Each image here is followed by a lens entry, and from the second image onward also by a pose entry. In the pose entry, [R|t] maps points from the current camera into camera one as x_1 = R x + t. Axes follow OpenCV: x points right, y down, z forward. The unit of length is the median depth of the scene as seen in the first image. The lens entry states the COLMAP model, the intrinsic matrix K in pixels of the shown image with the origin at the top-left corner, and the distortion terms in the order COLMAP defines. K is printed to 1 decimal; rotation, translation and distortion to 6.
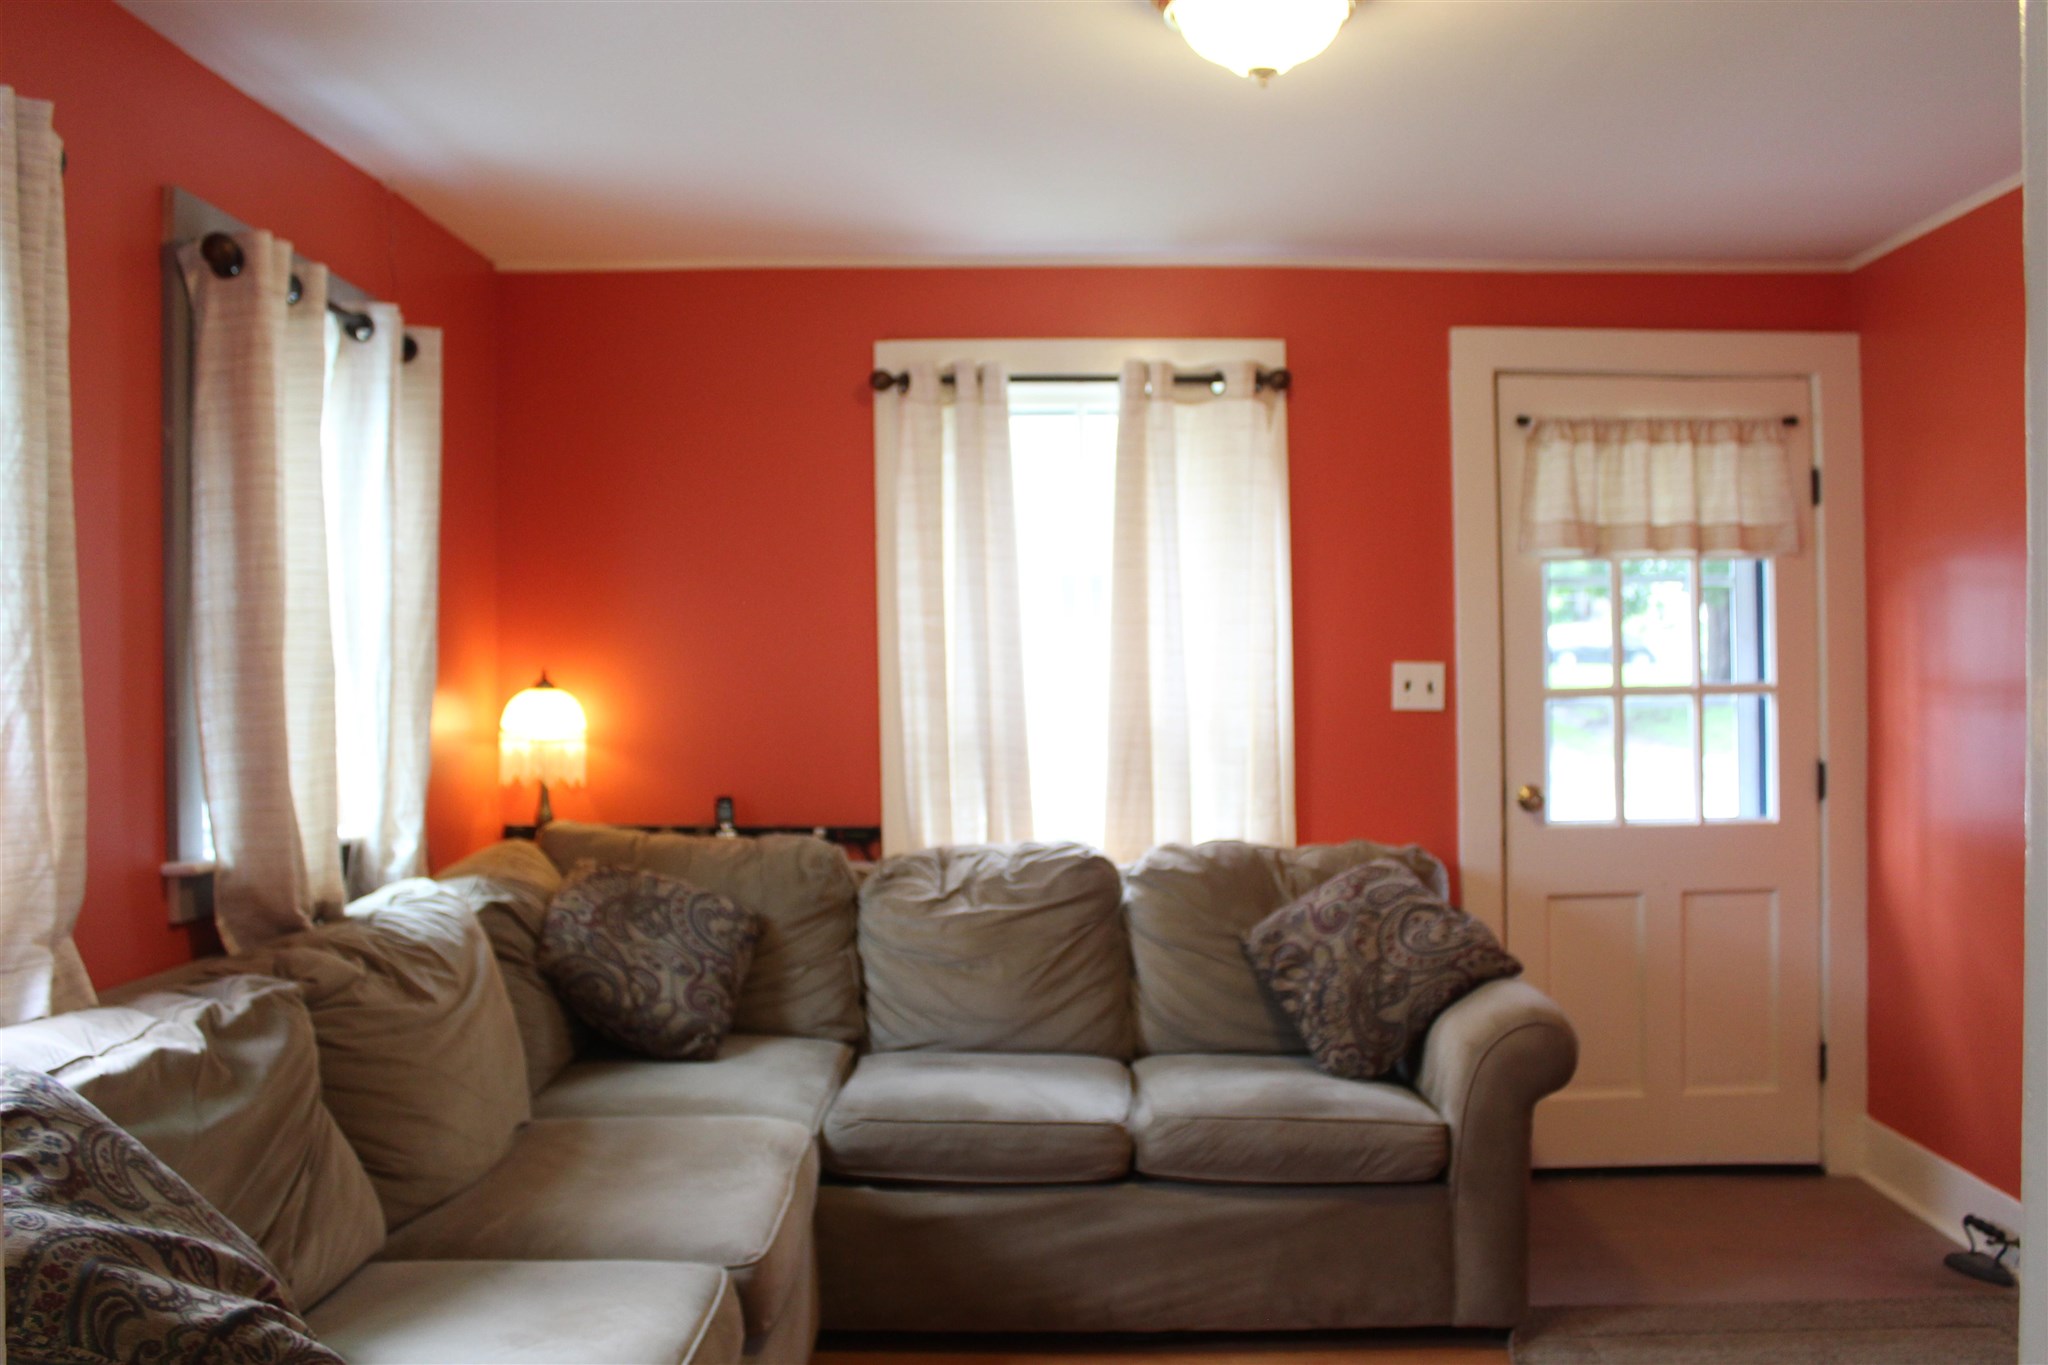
lens RADIAL K [[1673.1, 0, 1024.0], [0, 1673.1, 682.5], [0, 0, 1]] dist [-0.104380, -0.000733]
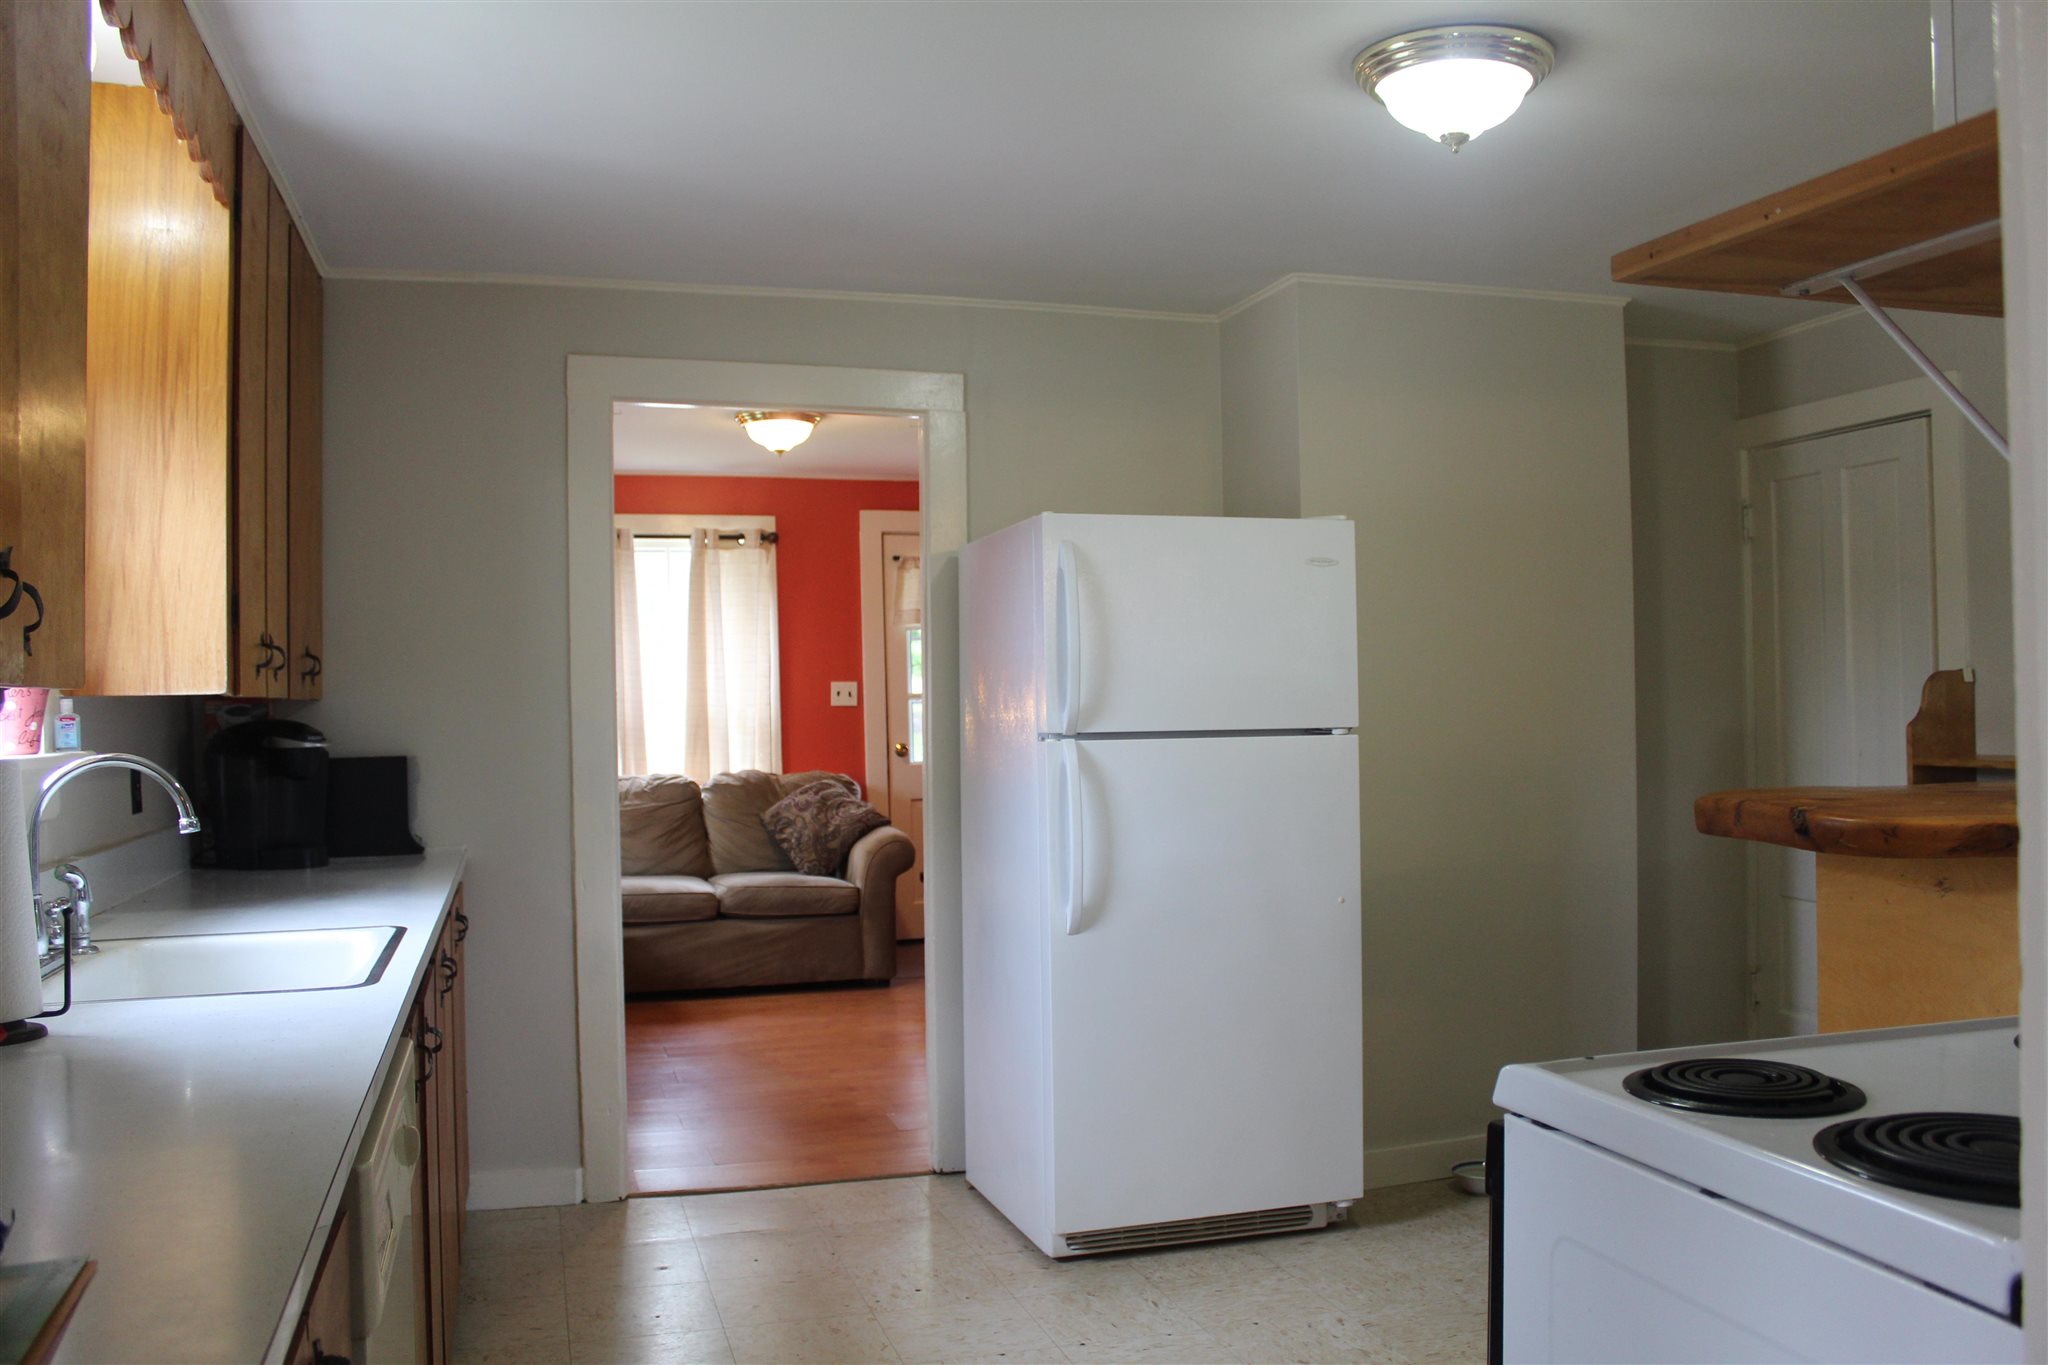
lens RADIAL K [[1662.7, 0, 1024.0], [0, 1662.7, 682.5], [0, 0, 1]] dist [0.000988, 0.000422]
pose [[0.945158, -0.008468, 0.326503, -0.231975], [0.009868, 0.999948, -0.002633, -0.004046], [-0.326463, 0.005711, 0.945193, -1.056071]]
